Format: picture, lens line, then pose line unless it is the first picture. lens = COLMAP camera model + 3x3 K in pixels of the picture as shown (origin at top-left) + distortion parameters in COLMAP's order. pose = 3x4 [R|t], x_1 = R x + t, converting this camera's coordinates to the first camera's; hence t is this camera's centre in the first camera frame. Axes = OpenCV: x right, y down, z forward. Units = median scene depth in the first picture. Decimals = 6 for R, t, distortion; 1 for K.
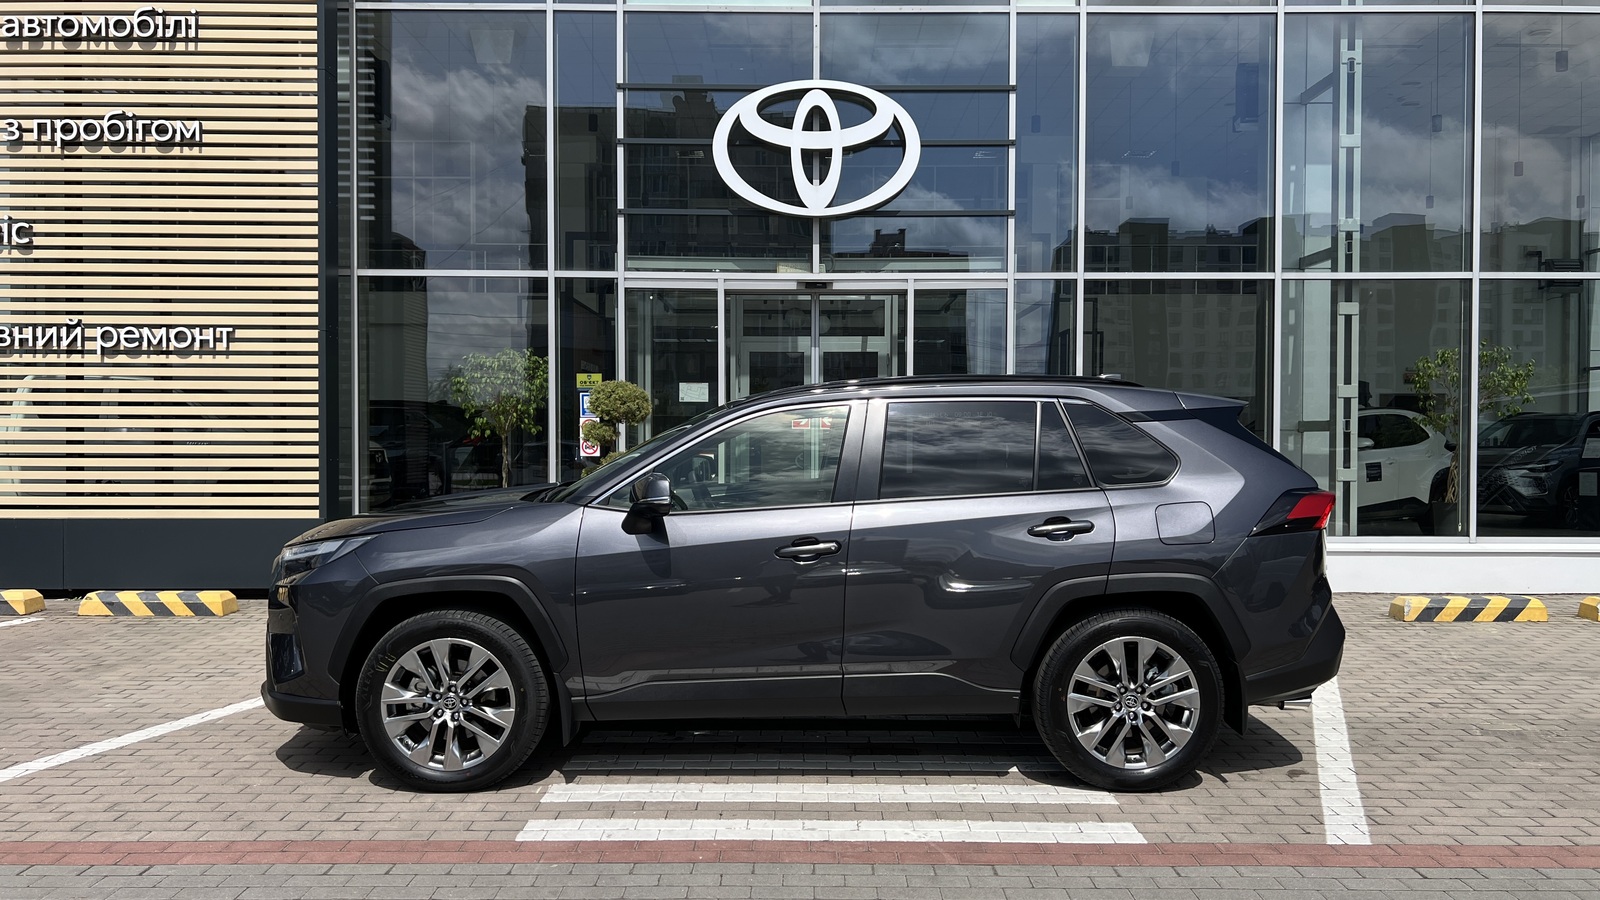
lens RADIAL K [[1203.1, 0, 802.0], [0, 1203.1, 459.0], [0, 0, 1]] dist [0.052891, -0.060266]
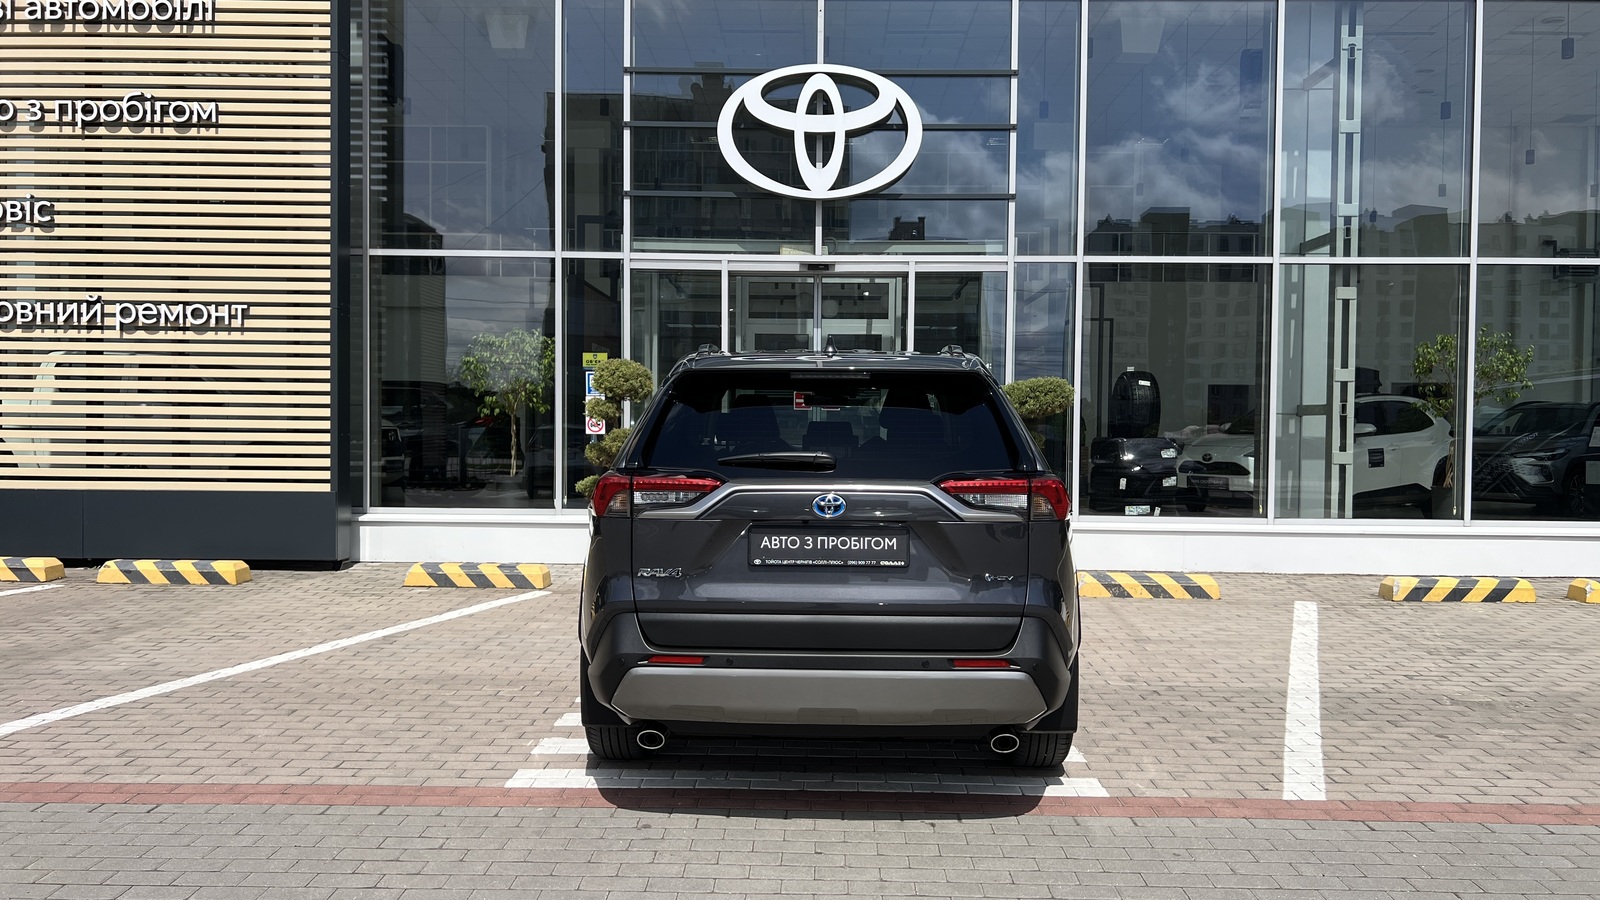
lens RADIAL K [[1203.1, 0, 802.6], [0, 1203.1, 459.4], [0, 0, 1]] dist [0.052891, -0.060266]
pose [[0.999858, 0.007783, -0.014968, 0.015847], [-0.007642, 0.999926, 0.009449, 0.008950], [0.015041, -0.009333, 0.999843, -0.018488]]
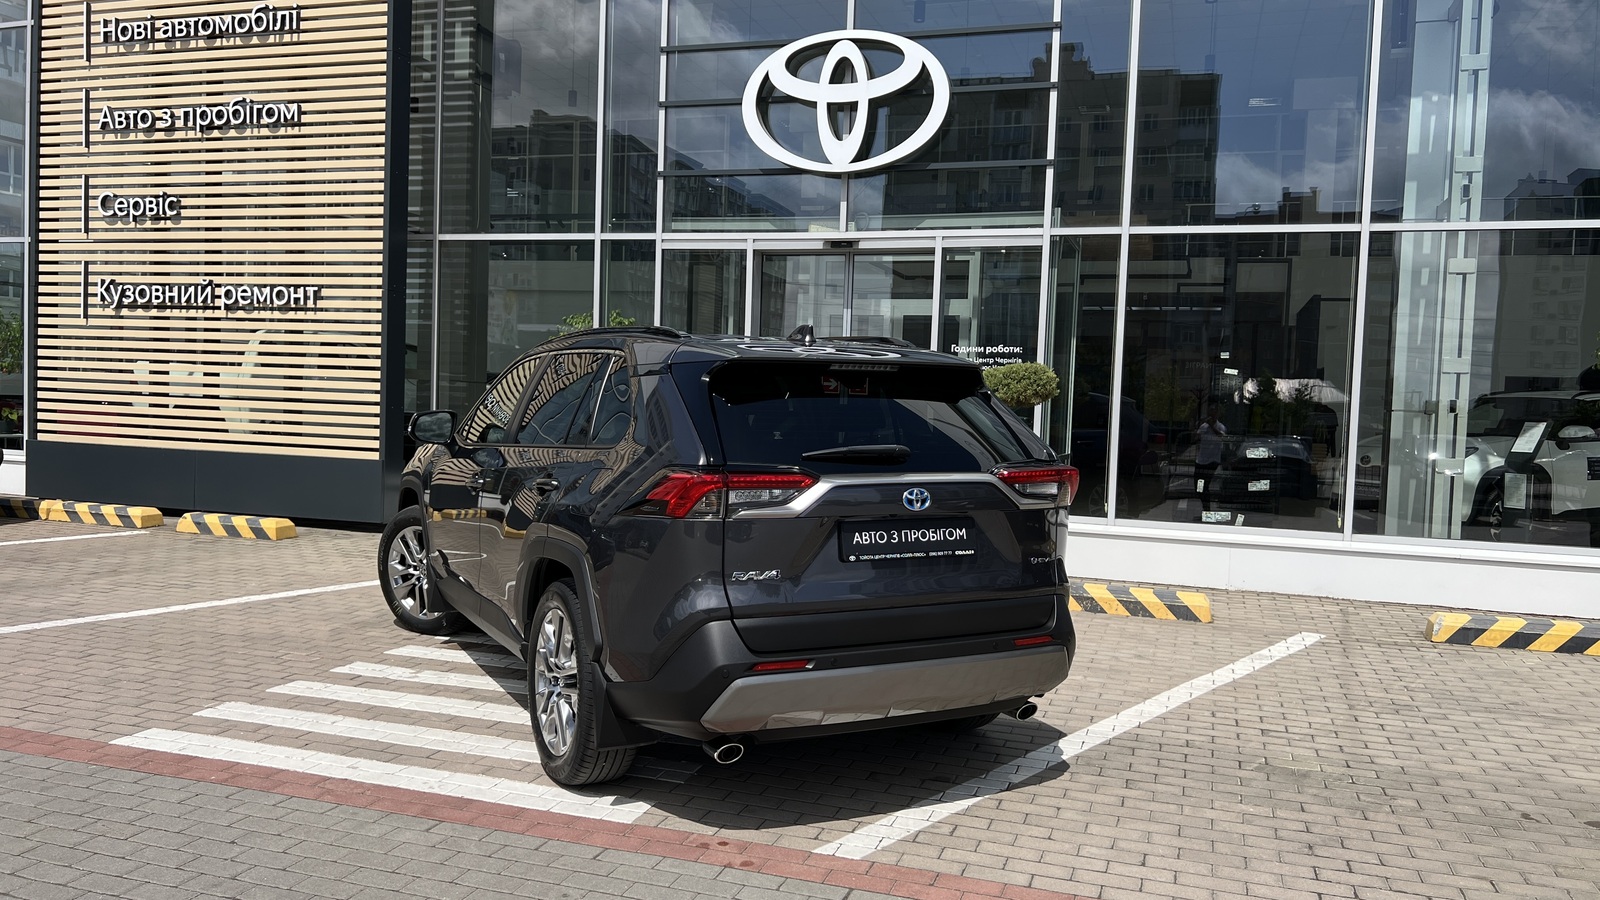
lens RADIAL K [[1203.1, 0, 799.3], [0, 1203.1, 458.0], [0, 0, 1]] dist [0.052891, -0.060266]
pose [[0.947969, 0.045149, -0.315144, 0.313834], [-0.038316, 0.998878, 0.027848, 0.001667], [0.316047, -0.014324, 0.948635, 0.072289]]
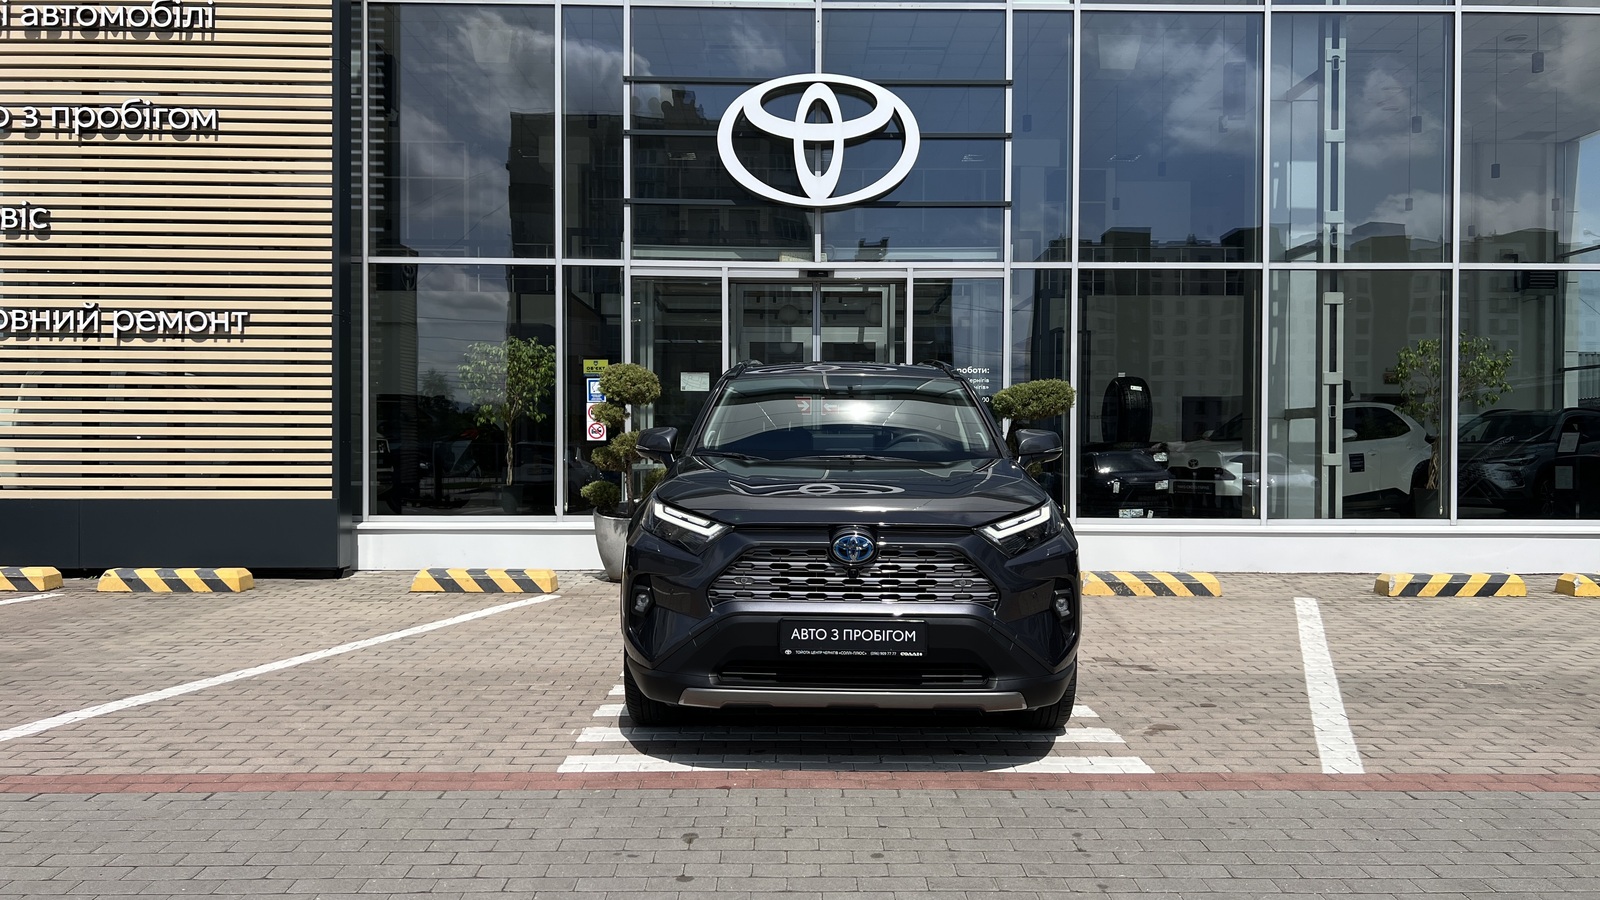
lens RADIAL K [[1203.1, 0, 802.0], [0, 1203.1, 460.6], [0, 0, 1]] dist [0.052891, -0.060266]
pose [[0.999893, 0.000738, 0.014592, -0.017864], [-0.000640, 0.999977, -0.006714, 0.023140], [-0.014597, 0.006704, 0.999871, -0.025868]]
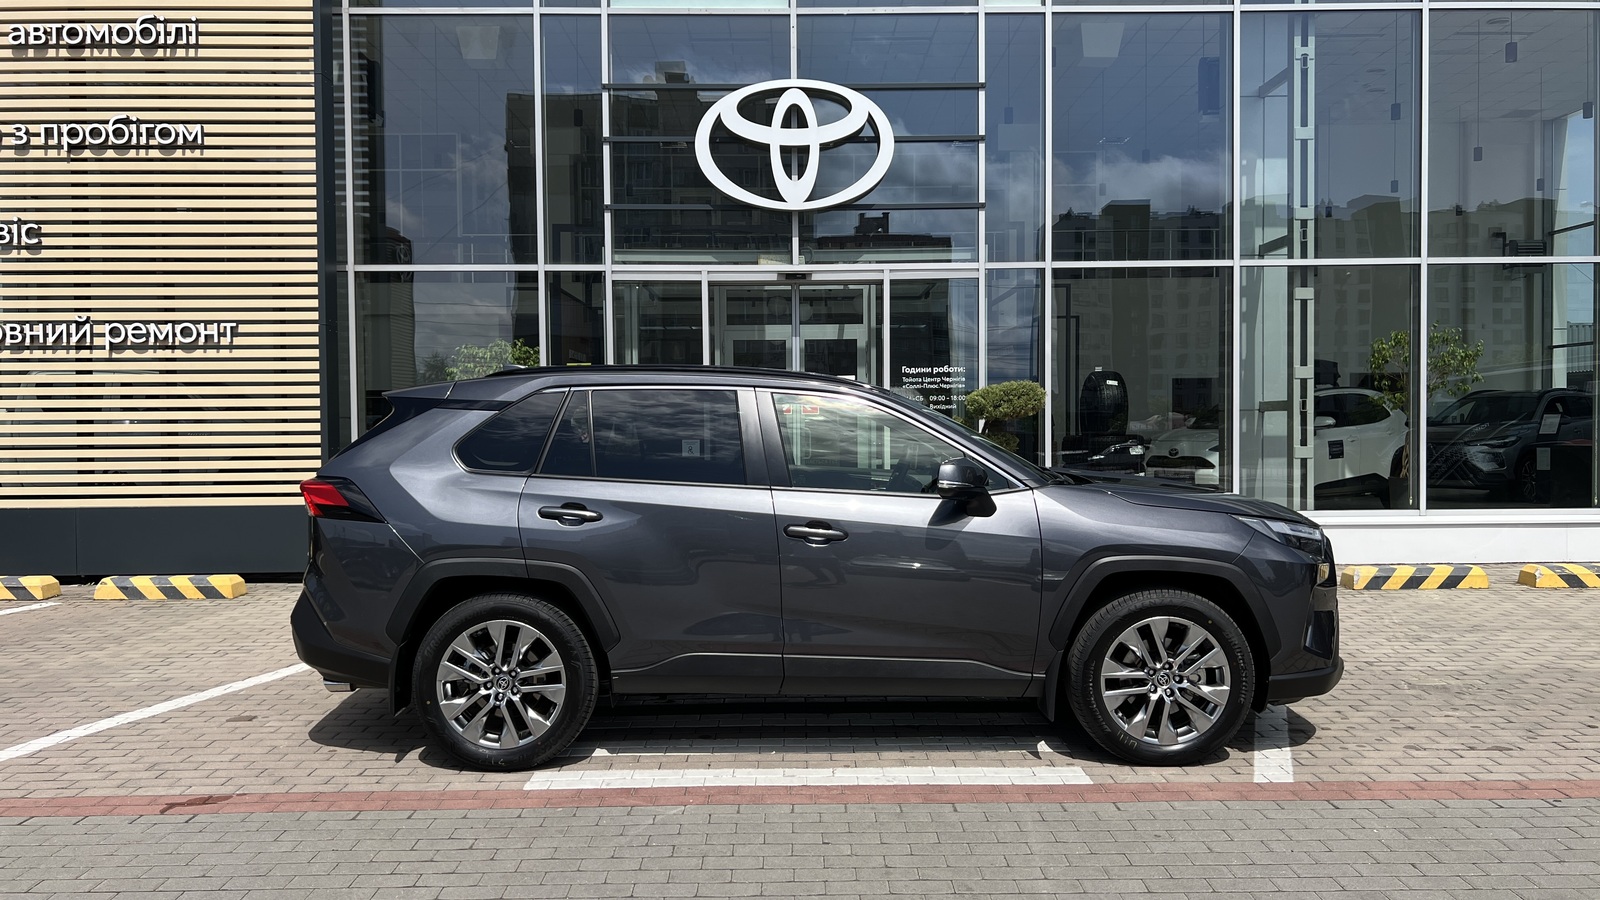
lens RADIAL K [[1203.1, 0, 801.3], [0, 1203.1, 454.0], [0, 0, 1]] dist [0.052891, -0.060266]
pose [[0.999884, -0.011199, 0.010346, 0.004114], [0.011111, 0.999902, 0.008521, 0.000940], [-0.010441, -0.008405, 0.999910, -0.047860]]
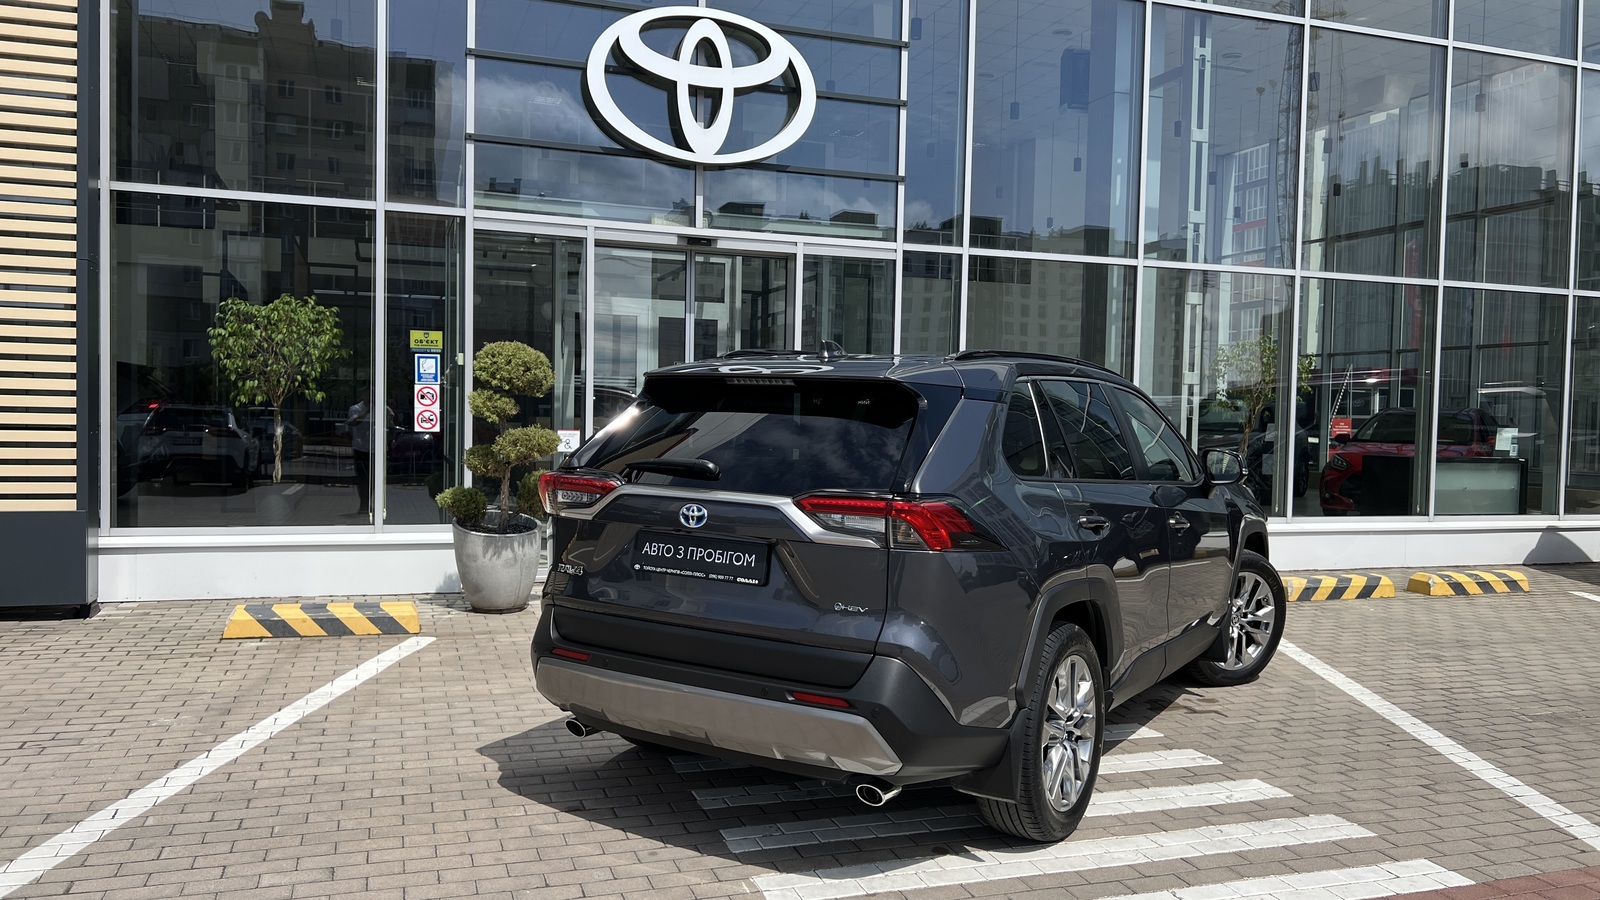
lens RADIAL K [[1203.1, 0, 803.4], [0, 1203.1, 458.0], [0, 0, 1]] dist [0.052891, -0.060266]
pose [[0.943466, 0.005977, 0.331415, -0.223845], [-0.013952, 0.999667, 0.021690, -0.006102], [-0.331175, -0.025088, 0.943236, 0.143992]]
